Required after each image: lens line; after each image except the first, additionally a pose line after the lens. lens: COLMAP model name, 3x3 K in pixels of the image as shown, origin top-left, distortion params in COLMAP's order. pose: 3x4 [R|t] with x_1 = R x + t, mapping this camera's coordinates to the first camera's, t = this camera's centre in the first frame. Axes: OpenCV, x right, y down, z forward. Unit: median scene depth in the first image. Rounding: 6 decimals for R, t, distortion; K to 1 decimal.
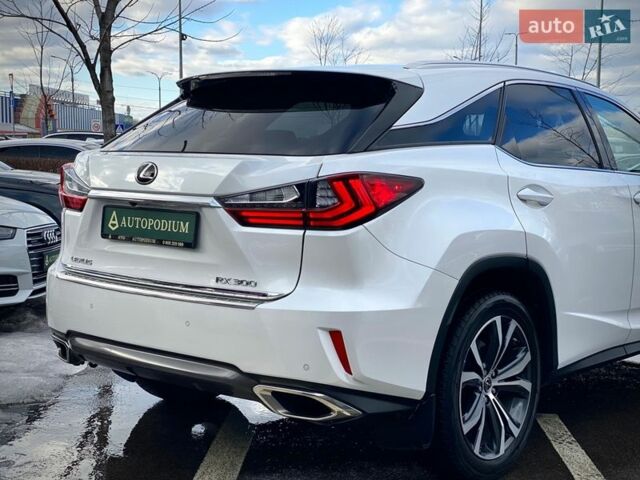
lens RADIAL K [[973.3, 0, 320.0], [0, 973.3, 240.0], [0, 0, 1]] dist [0.139501, -0.040251]
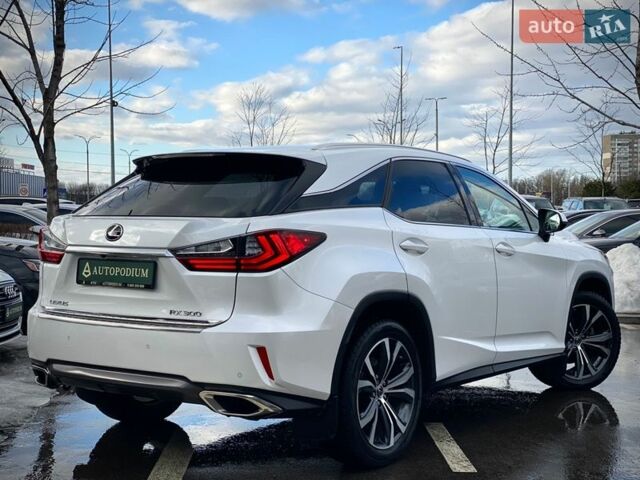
lens RADIAL K [[973.3, 0, 320.0], [0, 973.3, 240.0], [0, 0, 1]] dist [0.139501, -0.040251]
pose [[0.997485, -0.013341, 0.069605, 0.004400], [0.017663, 0.997928, -0.061861, 0.025997], [-0.068636, 0.062935, 0.995655, -0.299284]]
